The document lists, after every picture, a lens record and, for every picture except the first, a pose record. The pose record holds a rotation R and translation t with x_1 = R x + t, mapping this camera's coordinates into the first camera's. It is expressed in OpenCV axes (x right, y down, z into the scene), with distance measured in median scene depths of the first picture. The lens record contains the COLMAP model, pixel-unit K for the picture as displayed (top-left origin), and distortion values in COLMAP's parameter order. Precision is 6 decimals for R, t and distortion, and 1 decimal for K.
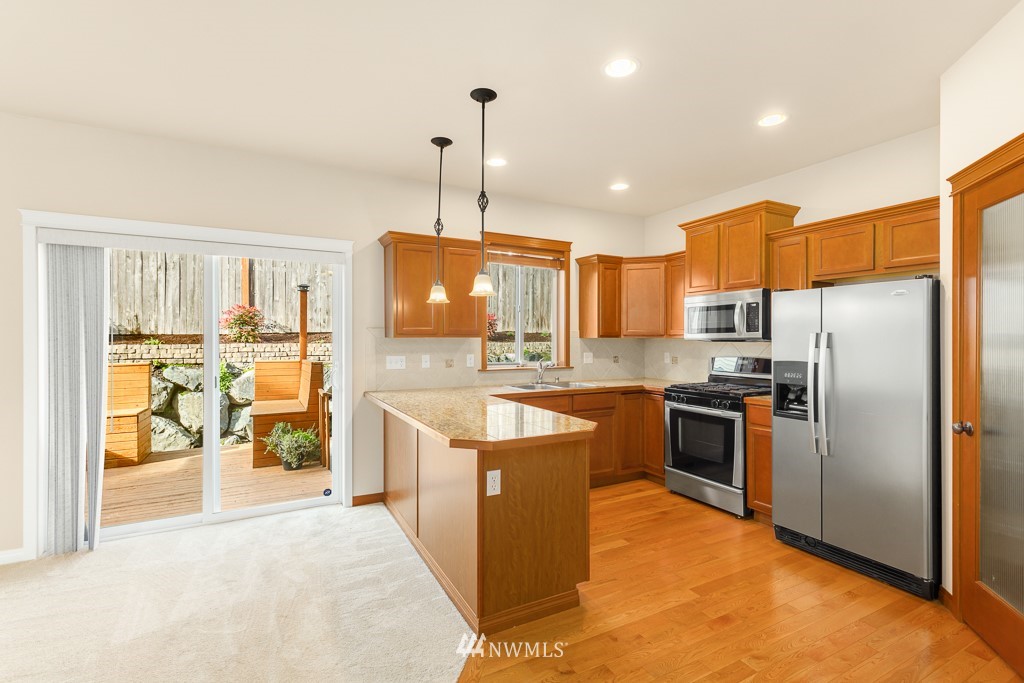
lens RADIAL K [[463.1, 0, 511.0], [0, 463.1, 339.6], [0, 0, 1]] dist [0.008297, -0.000947]
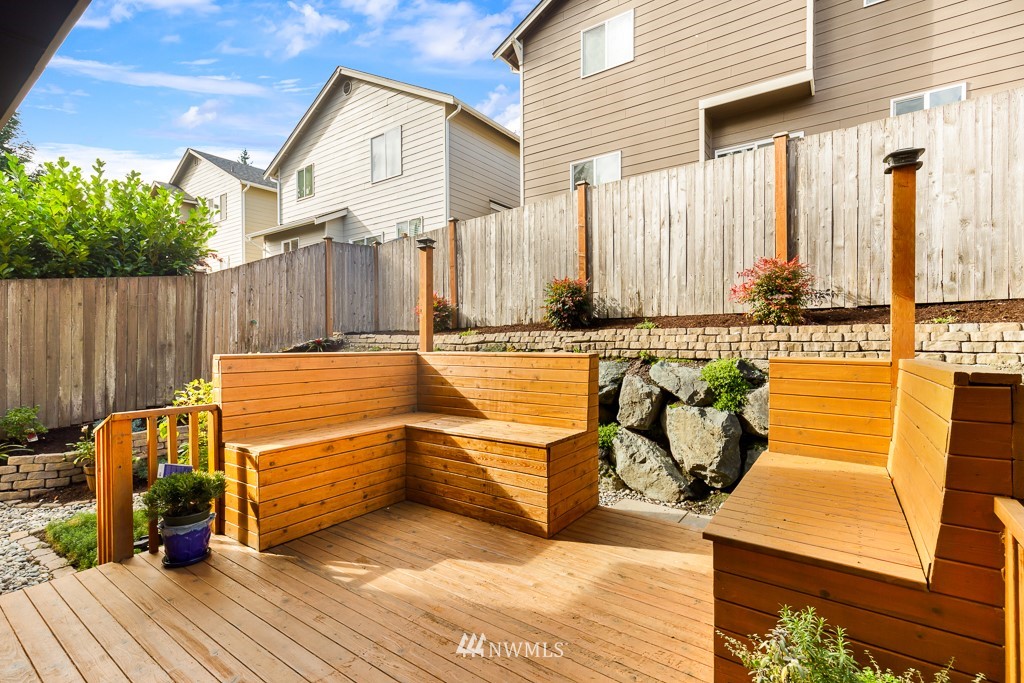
lens RADIAL K [[464.6, 0, 512.8], [0, 464.6, 336.3], [0, 0, 1]] dist [0.005697, -0.000007]
pose [[0.447234, -0.004010, -0.894408, -0.243984], [0.003316, 0.999991, -0.002825, 0.024003], [0.894411, -0.001703, 0.447243, 0.533209]]
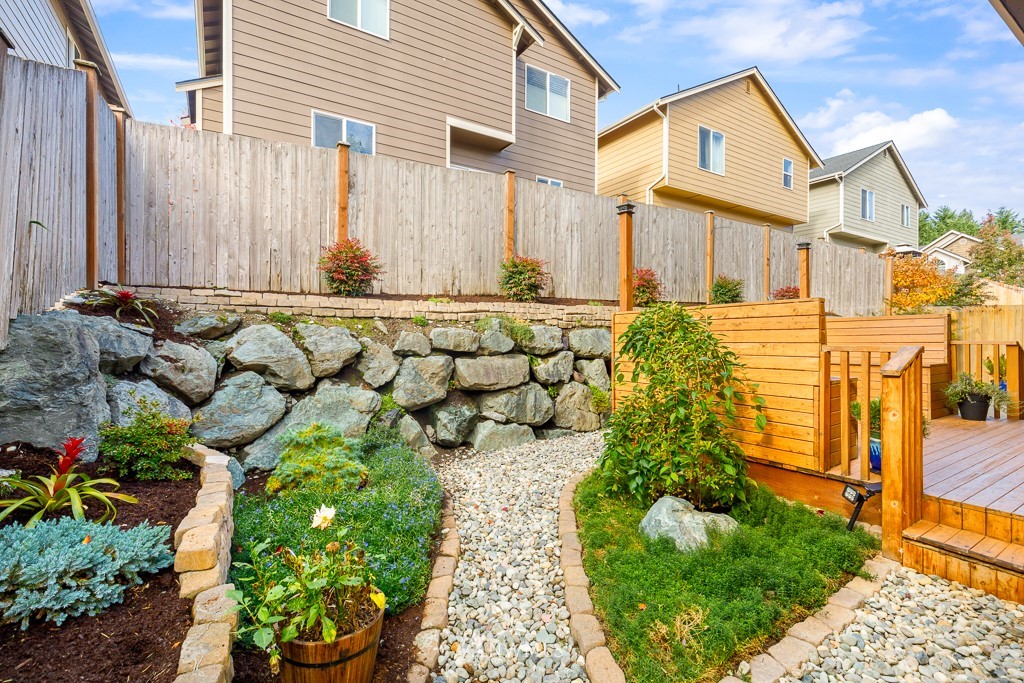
lens RADIAL K [[464.6, 0, 512.8], [0, 464.6, 336.3], [0, 0, 1]] dist [0.005697, -0.000007]
pose [[0.996915, 0.001901, 0.078466, -1.072106], [-0.001715, 0.999996, -0.002435, 0.079022], [-0.078470, 0.002293, 0.996914, 0.065728]]
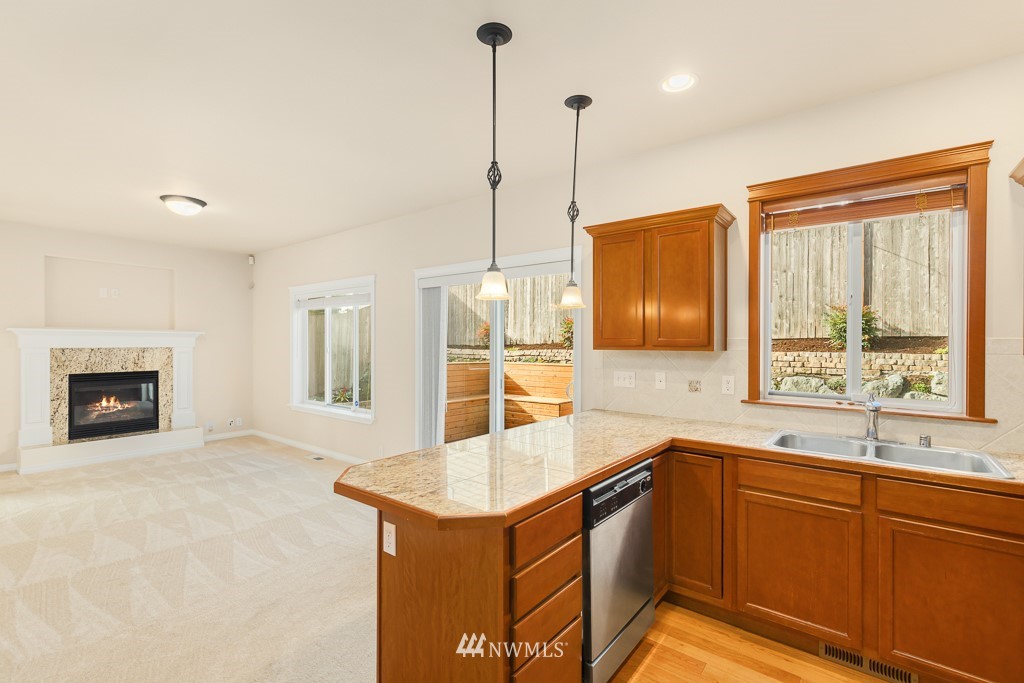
lens RADIAL K [[456.7, 0, 512.0], [0, 456.7, 341.5], [0, 0, 1]] dist [0.004737, 0.000028]
pose [[0.402631, 0.000828, -0.915362, 0.236970], [-0.004421, 0.999990, -0.001041, -0.009561], [0.915352, 0.004466, 0.402631, 0.268486]]
